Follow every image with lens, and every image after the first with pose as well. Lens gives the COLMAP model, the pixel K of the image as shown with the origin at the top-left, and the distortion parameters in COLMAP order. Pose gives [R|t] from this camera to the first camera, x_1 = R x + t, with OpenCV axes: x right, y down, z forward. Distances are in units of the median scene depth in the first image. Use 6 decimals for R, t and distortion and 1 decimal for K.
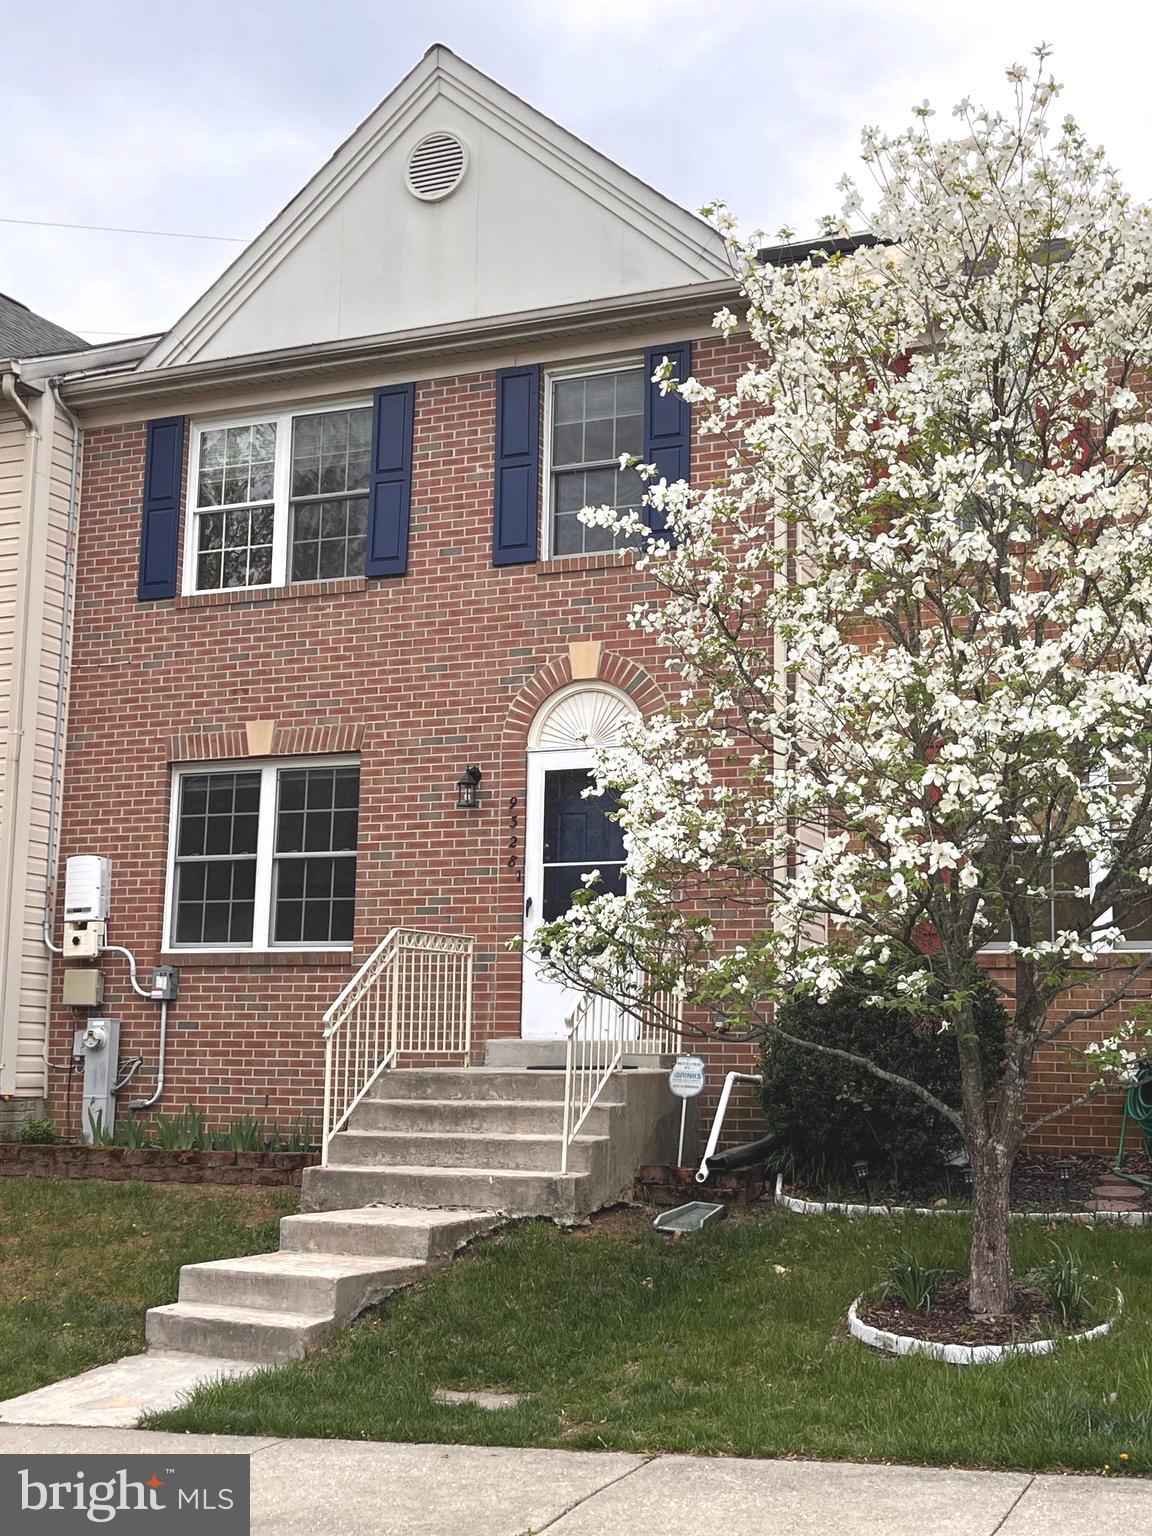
lens RADIAL K [[1948.9, 0, 590.3], [0, 1948.9, 782.7], [0, 0, 1]] dist [0.076787, 0.000000]
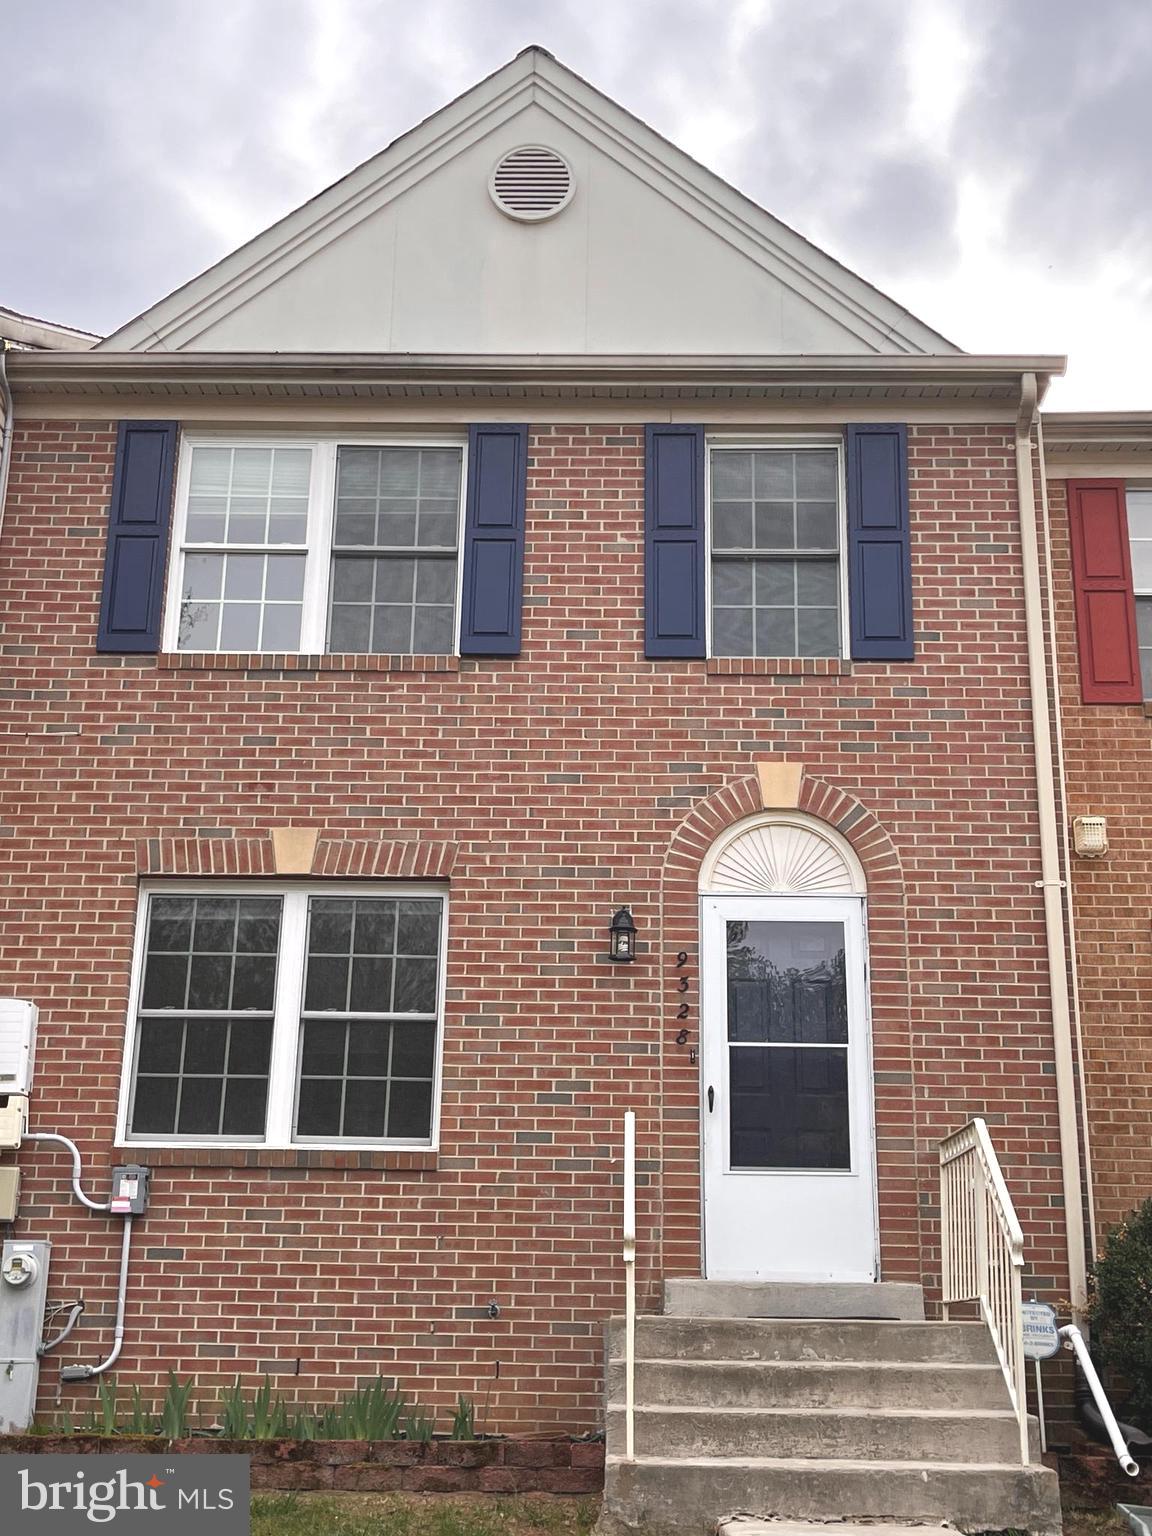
lens RADIAL K [[1948.9, 0, 561.4], [0, 1948.9, 765.2], [0, 0, 1]] dist [0.076787, 0.000000]
pose [[0.922560, 0.117644, 0.367481, -0.355373], [-0.060026, 0.984550, -0.164495, 0.060822], [-0.381155, 0.129698, 0.915368, 0.294722]]
